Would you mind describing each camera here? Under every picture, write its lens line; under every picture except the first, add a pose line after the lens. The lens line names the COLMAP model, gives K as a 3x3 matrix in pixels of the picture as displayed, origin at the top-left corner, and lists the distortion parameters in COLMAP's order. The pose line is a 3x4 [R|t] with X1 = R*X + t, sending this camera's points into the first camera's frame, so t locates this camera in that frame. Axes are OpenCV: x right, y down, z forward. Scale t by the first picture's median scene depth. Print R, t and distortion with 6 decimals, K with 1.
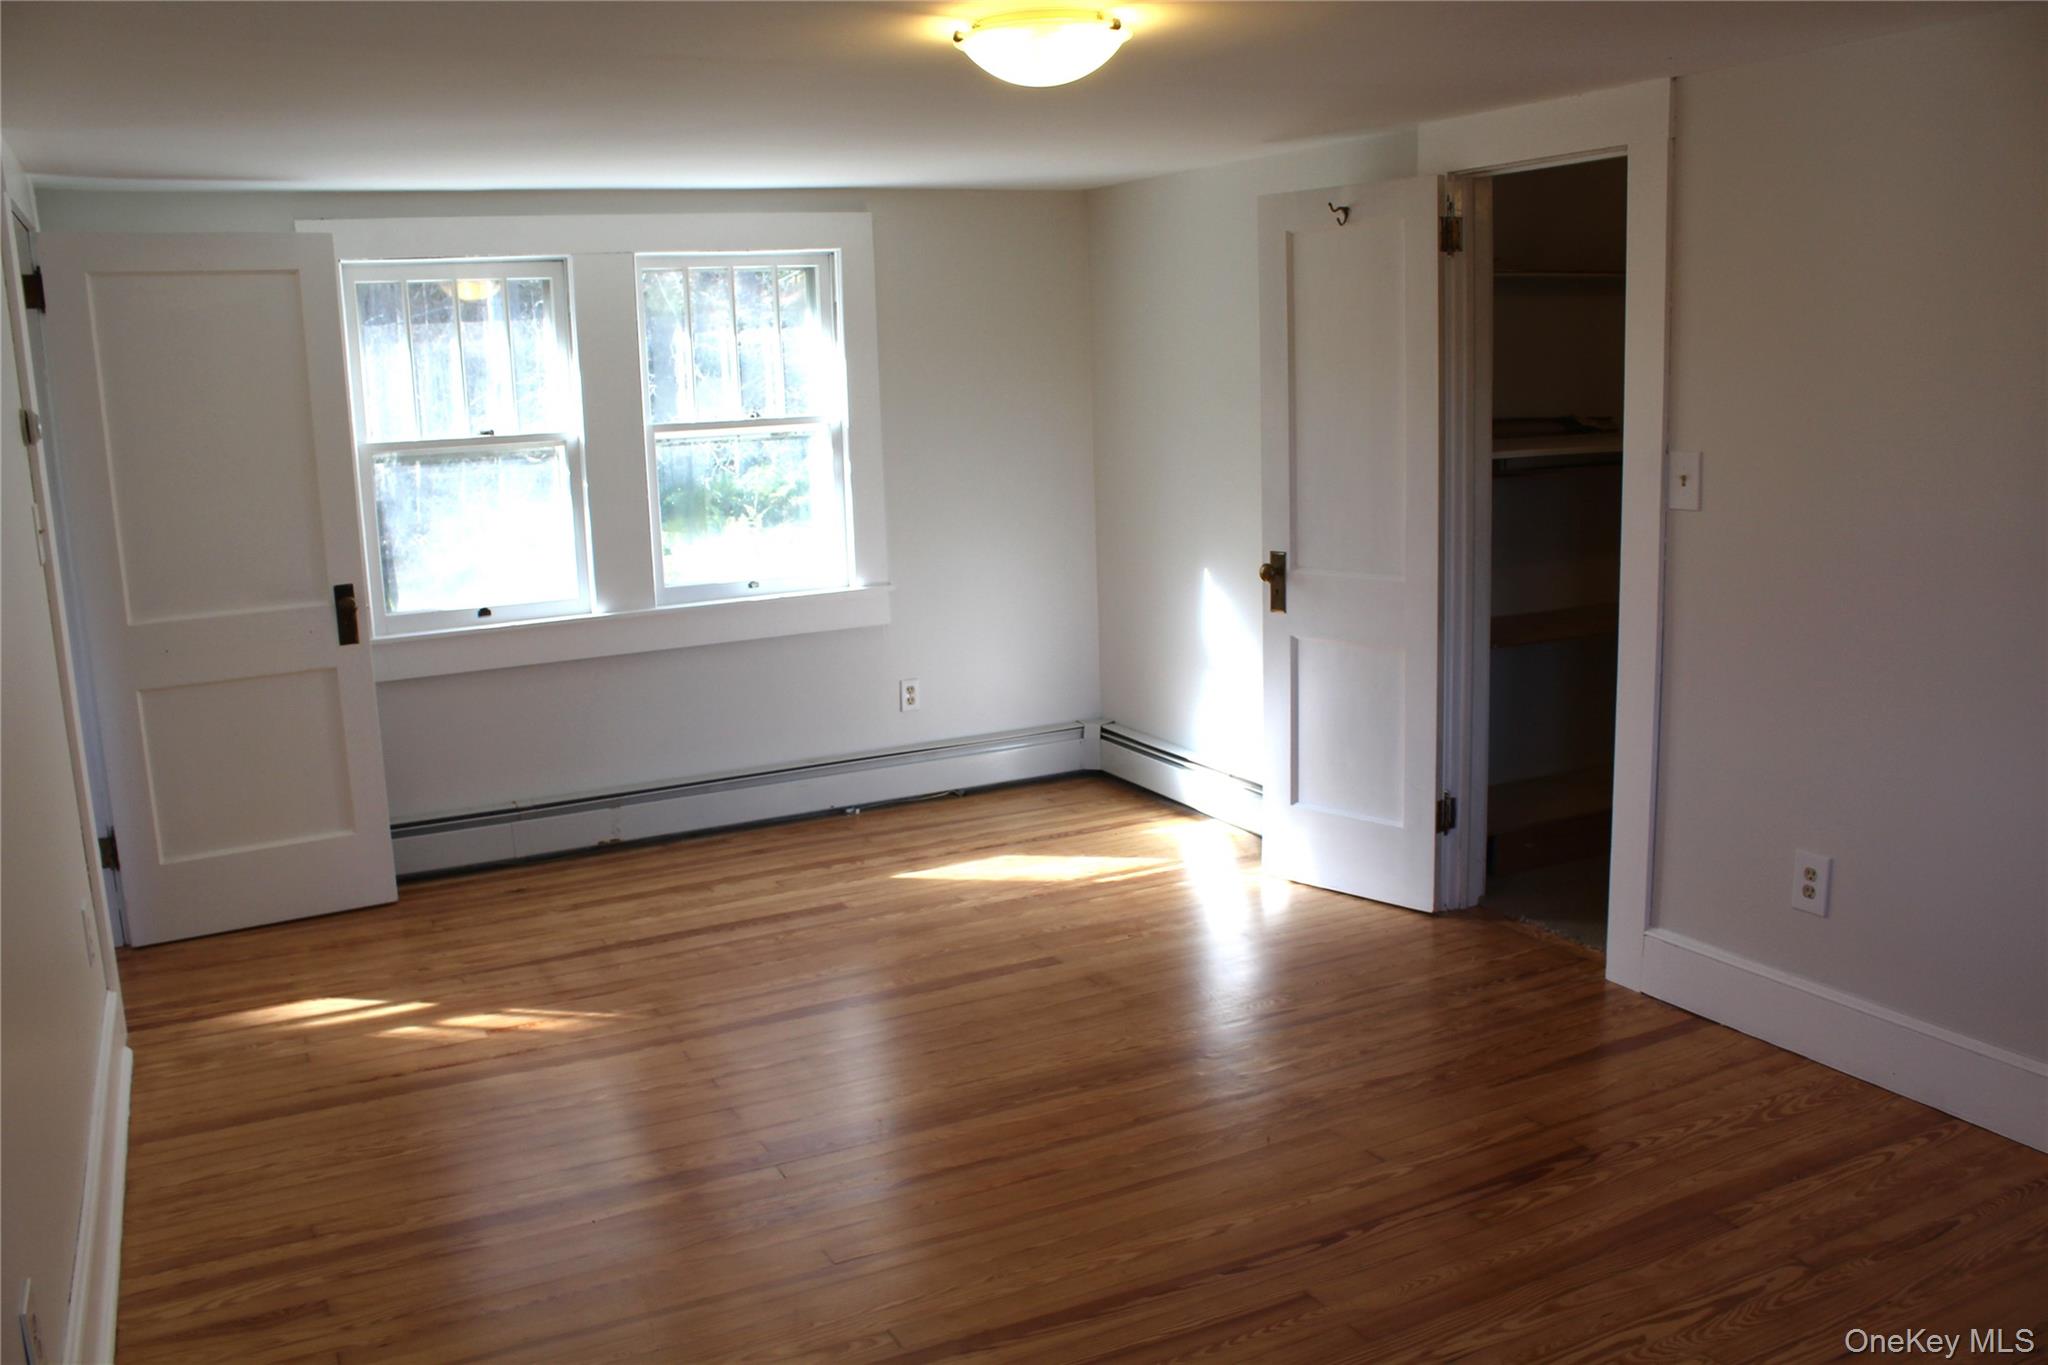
lens RADIAL K [[1714.2, 0, 1016.7], [0, 1714.2, 694.1], [0, 0, 1]] dist [-0.174599, 0.170999]
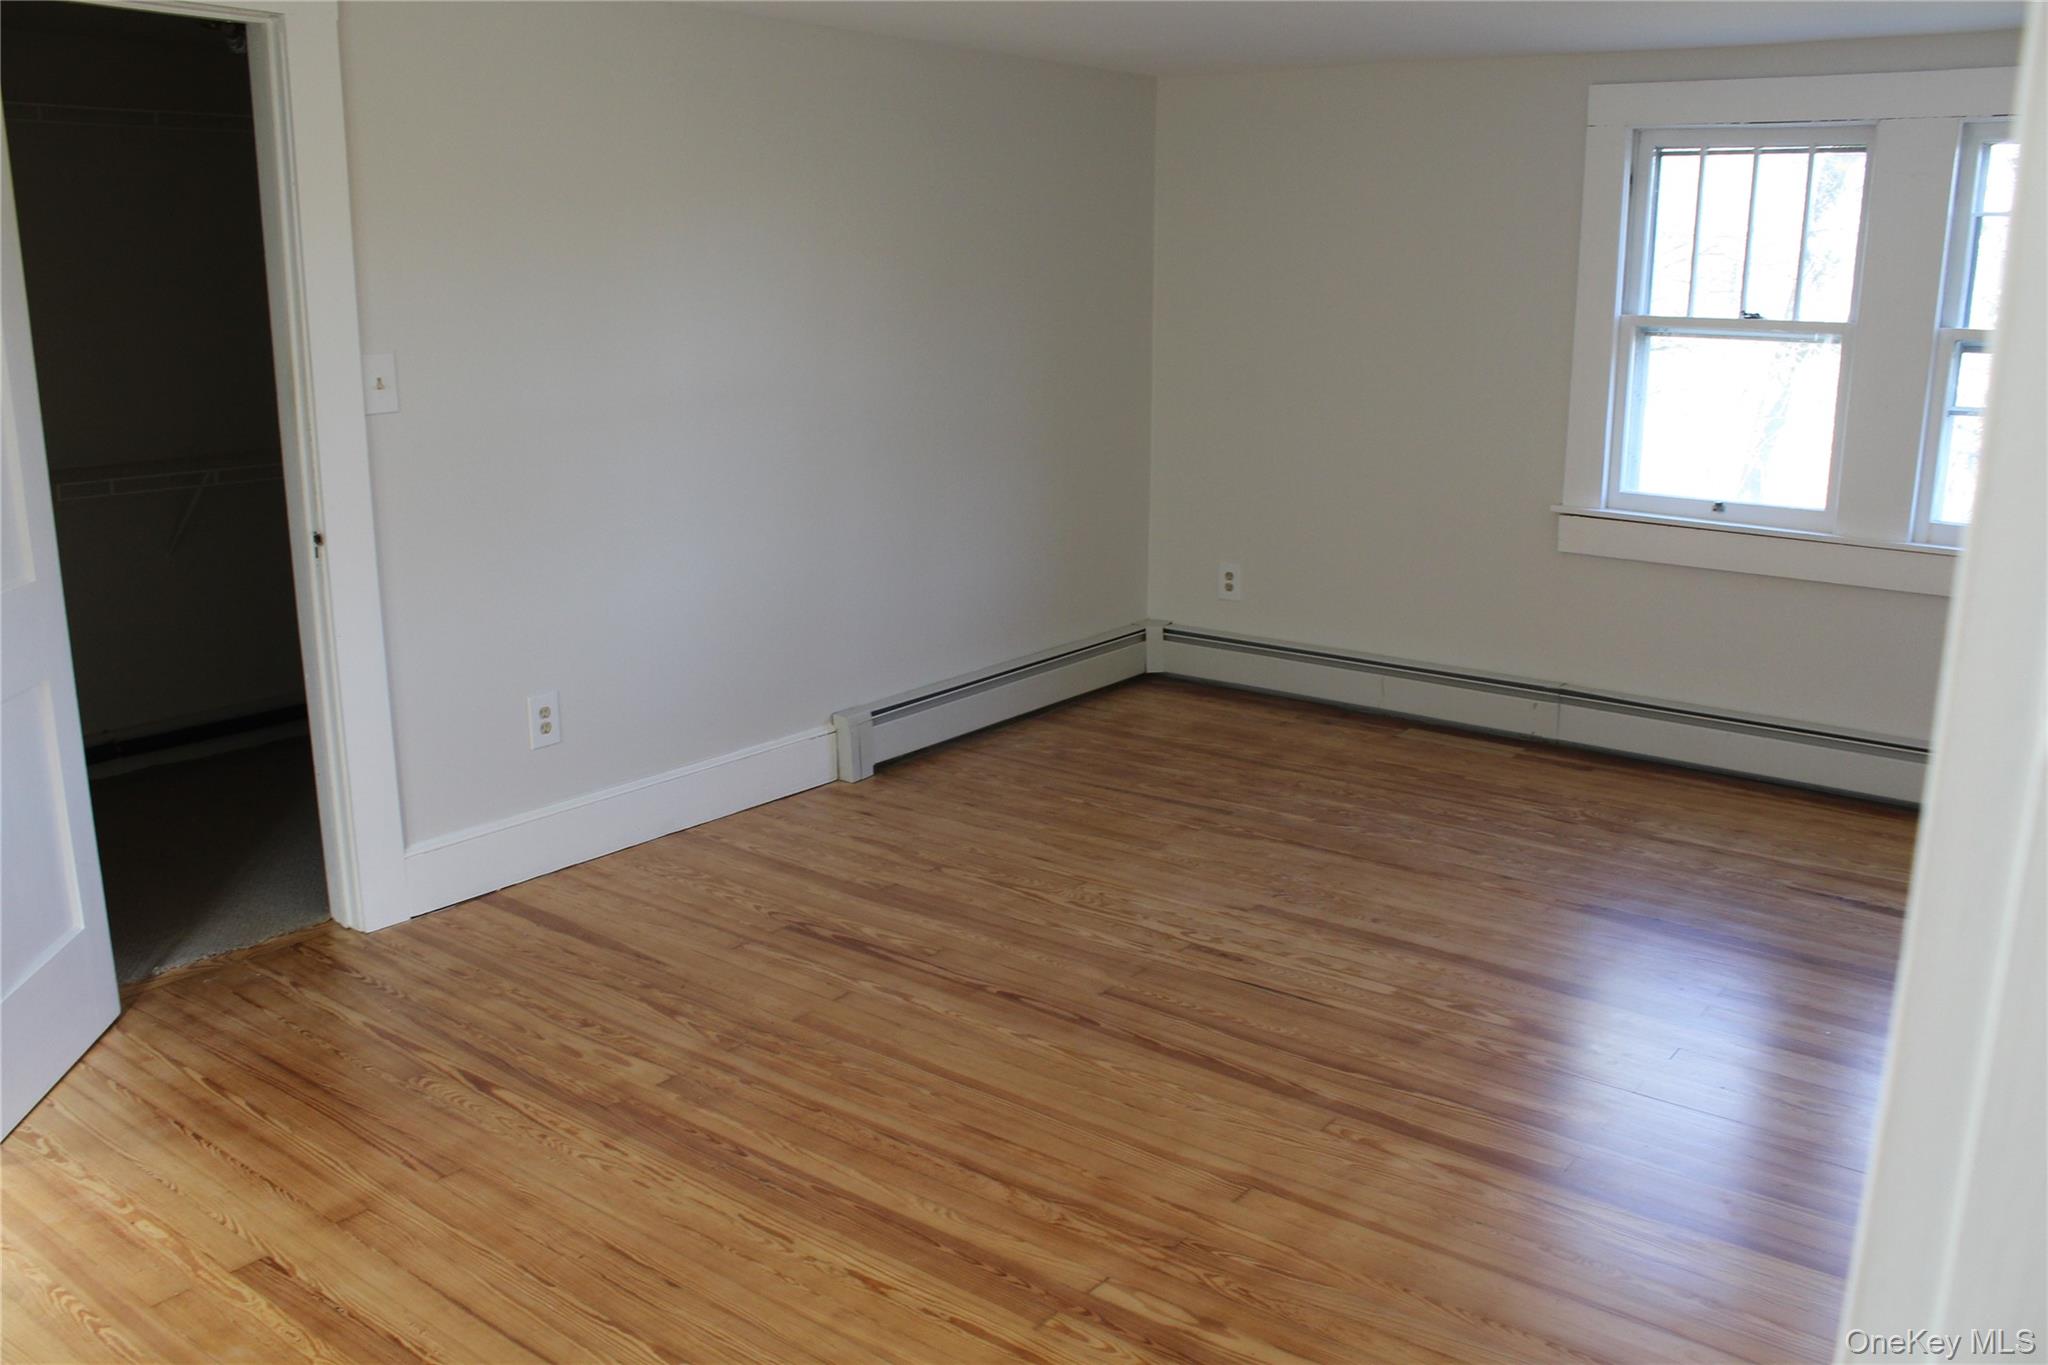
lens RADIAL K [[1714.2, 0, 1016.7], [0, 1714.2, 694.1], [0, 0, 1]] dist [-0.174599, 0.170999]
pose [[-0.431572, -0.186863, 0.882512, -0.486740], [0.180427, 0.940660, 0.287409, -0.127062], [-0.883851, 0.283267, -0.372247, 0.809989]]
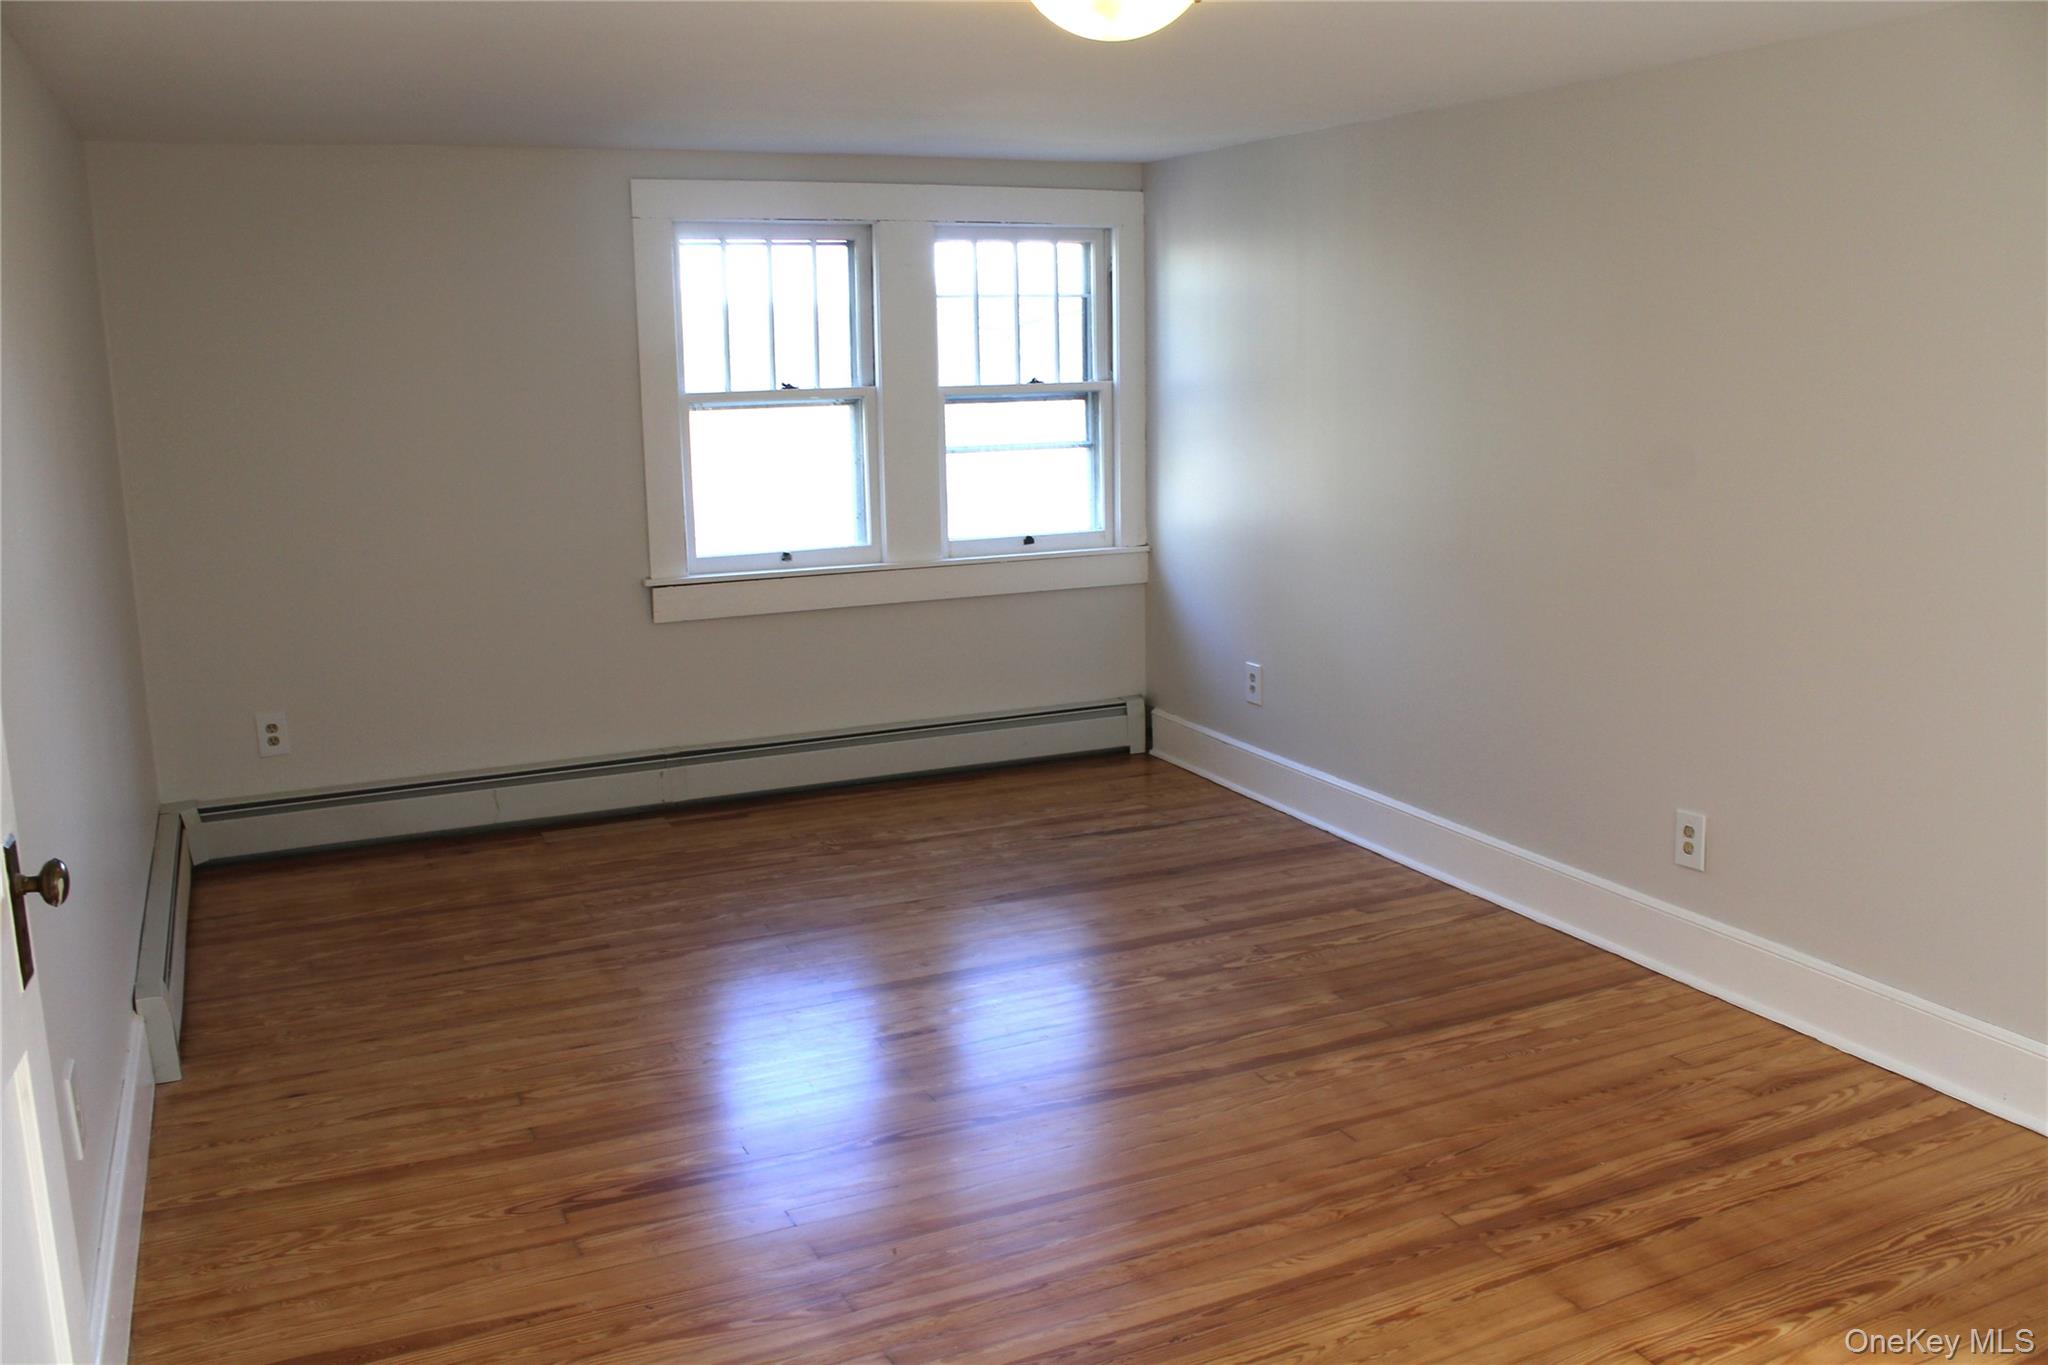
lens RADIAL K [[1714.2, 0, 1016.7], [0, 1714.2, 694.1], [0, 0, 1]] dist [-0.174599, 0.170999]
pose [[-0.998310, 0.044241, 0.037673, 0.029077], [0.055295, 0.922552, 0.381890, -0.211693], [-0.017860, 0.383328, -0.923440, 1.119564]]
